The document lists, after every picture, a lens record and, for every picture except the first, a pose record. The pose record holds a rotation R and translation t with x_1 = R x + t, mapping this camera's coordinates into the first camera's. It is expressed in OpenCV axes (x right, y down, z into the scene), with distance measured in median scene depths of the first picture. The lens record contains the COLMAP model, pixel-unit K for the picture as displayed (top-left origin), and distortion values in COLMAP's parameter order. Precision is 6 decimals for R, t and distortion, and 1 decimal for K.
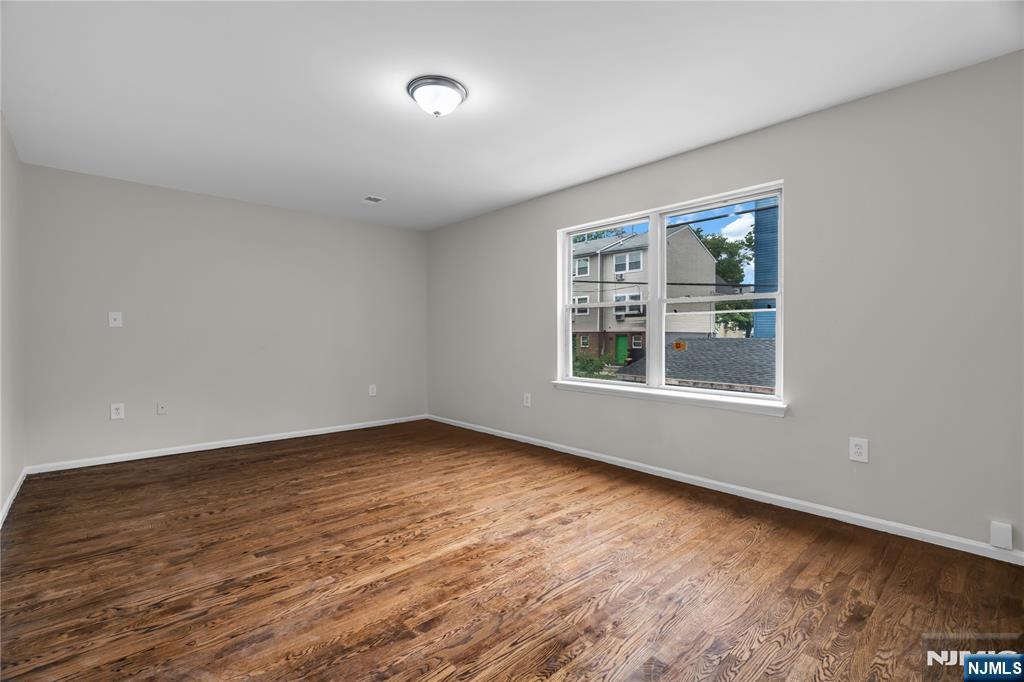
lens RADIAL K [[463.7, 0, 512.0], [0, 463.7, 341.0], [0, 0, 1]] dist [-0.000029, 0.000260]
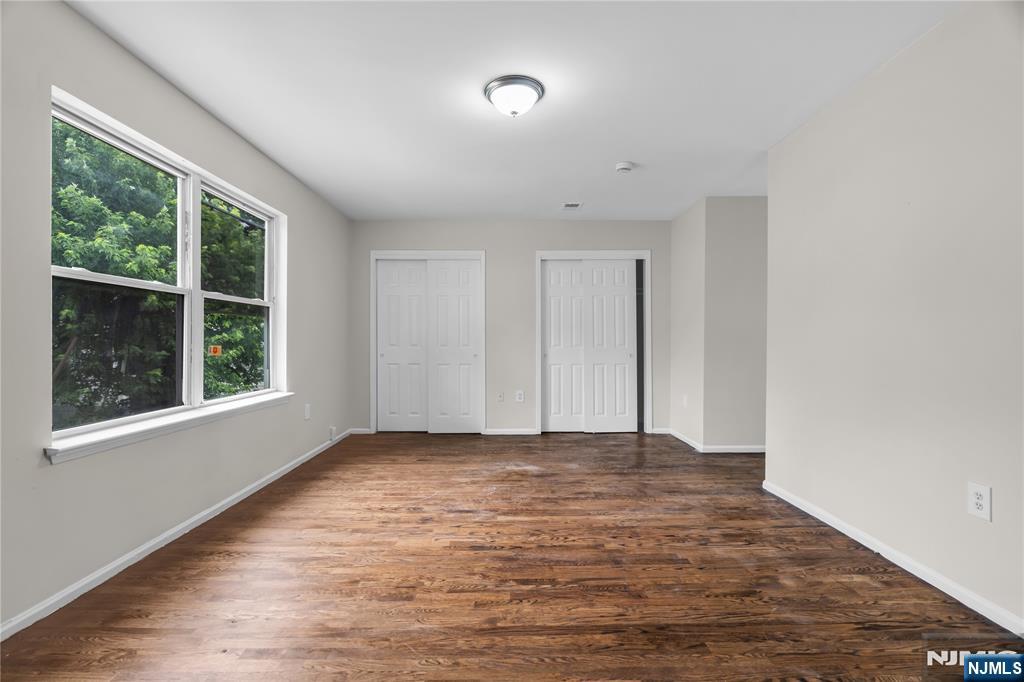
lens RADIAL K [[463.7, 0, 512.0], [0, 463.7, 341.0], [0, 0, 1]] dist [-0.000029, 0.000260]
pose [[-0.744293, -0.002218, 0.667849, -0.853145], [0.005168, 0.999945, 0.009079, -0.013990], [-0.667833, 0.010209, -0.744241, 1.814472]]
